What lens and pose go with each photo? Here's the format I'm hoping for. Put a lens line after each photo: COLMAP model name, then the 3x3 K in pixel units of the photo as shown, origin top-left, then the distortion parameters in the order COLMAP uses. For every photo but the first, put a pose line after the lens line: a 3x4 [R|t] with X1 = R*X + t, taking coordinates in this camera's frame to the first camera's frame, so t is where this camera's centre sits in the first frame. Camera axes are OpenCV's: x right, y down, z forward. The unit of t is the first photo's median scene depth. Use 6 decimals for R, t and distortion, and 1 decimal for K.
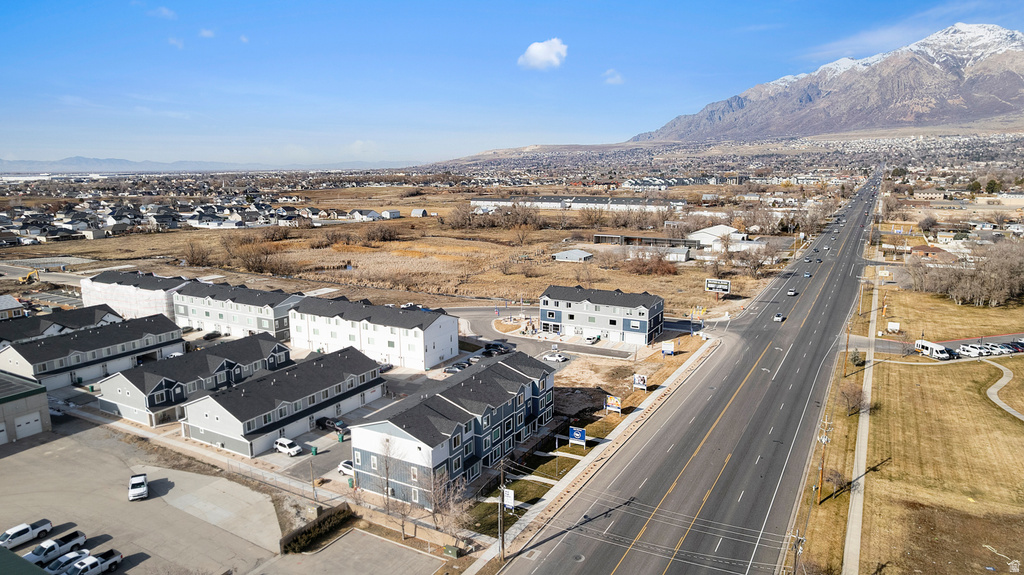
lens RADIAL K [[655.4, 0, 513.3], [0, 655.4, 291.9], [0, 0, 1]] dist [-0.075080, 0.068709]
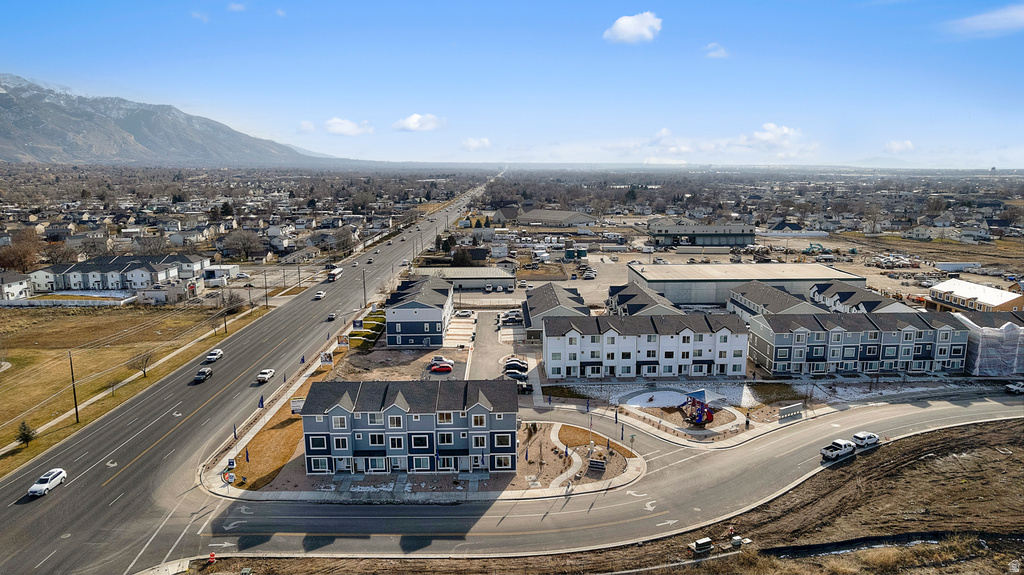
lens RADIAL K [[655.4, 0, 513.3], [0, 655.4, 291.9], [0, 0, 1]] dist [-0.075080, 0.068709]
pose [[-0.864830, 0.103397, -0.491302, 0.341981], [-0.087503, 0.932546, 0.350288, -0.287556], [0.494380, 0.345930, -0.797446, 1.512671]]
